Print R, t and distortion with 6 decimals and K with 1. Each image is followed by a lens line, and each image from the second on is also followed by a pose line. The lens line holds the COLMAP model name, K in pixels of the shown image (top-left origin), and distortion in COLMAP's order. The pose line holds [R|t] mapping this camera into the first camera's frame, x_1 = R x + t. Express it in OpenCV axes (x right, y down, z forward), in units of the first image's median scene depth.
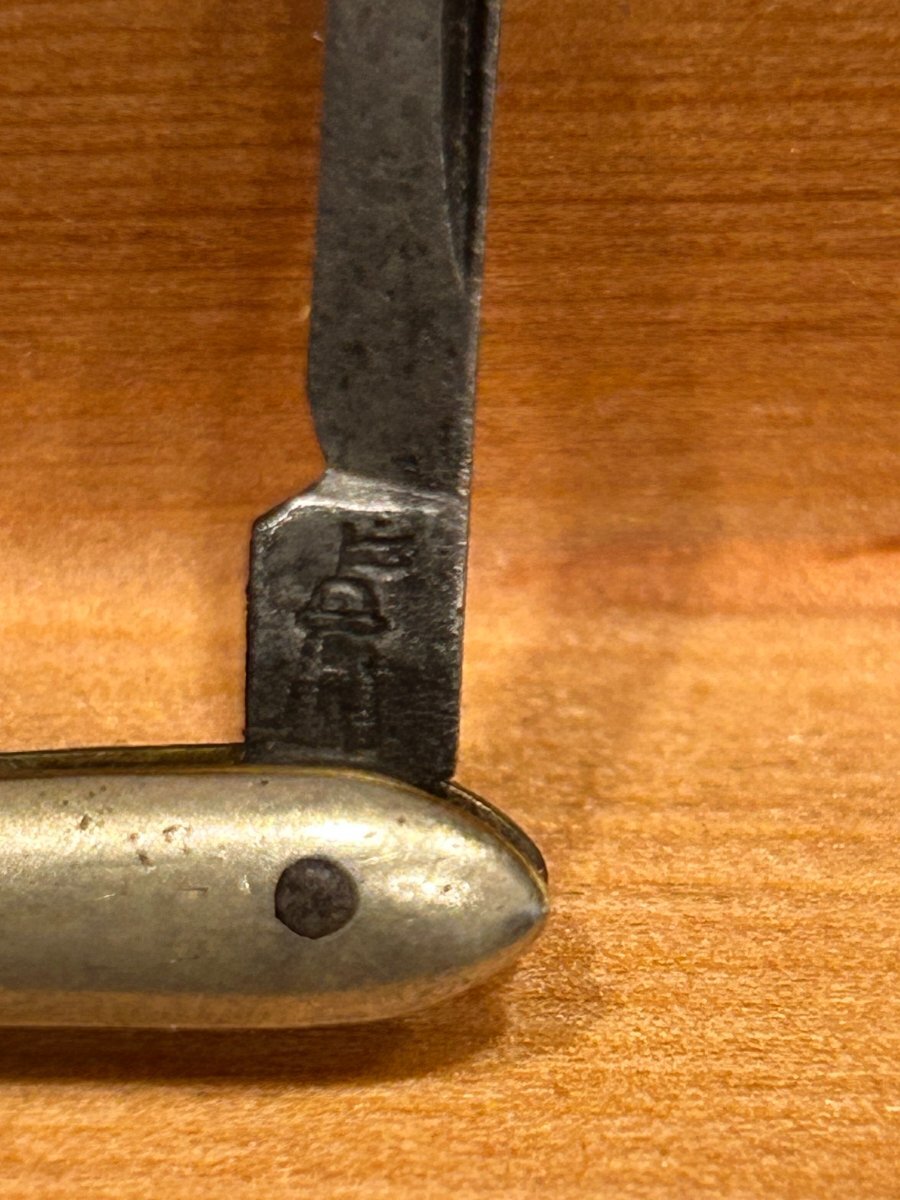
lens RADIAL K [[4682.4, 0, 452.6], [0, 4682.4, 601.5], [0, 0, 1]] dist [0.320751, 0.000000]
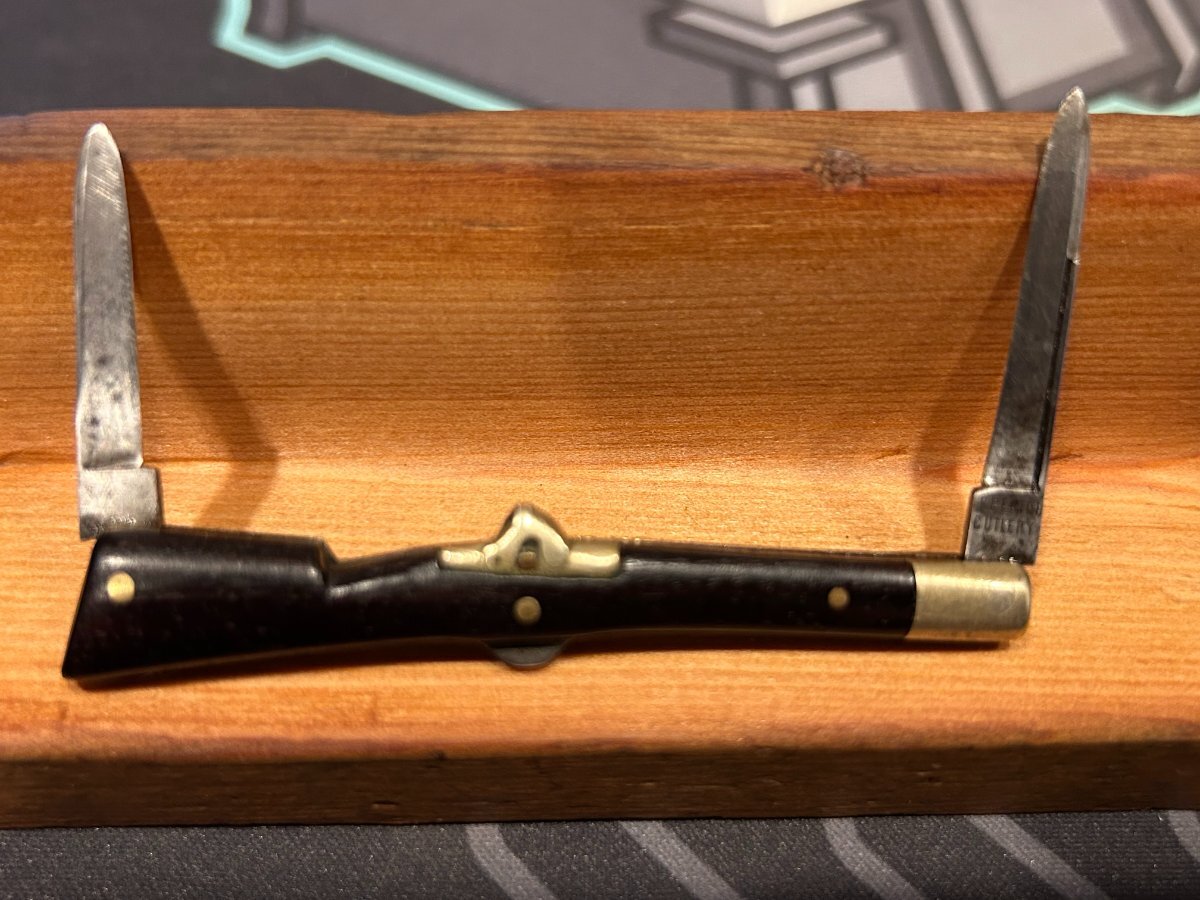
lens RADIAL K [[1201.2, 0, 592.5], [0, 1201.2, 437.2], [0, 0, 1]] dist [-0.009525, 0.000000]
pose [[0.999969, 0.002066, -0.007556, -0.261454], [-0.001959, 0.999899, 0.014095, -0.050514], [0.007584, -0.014080, 0.999872, 0.053021]]
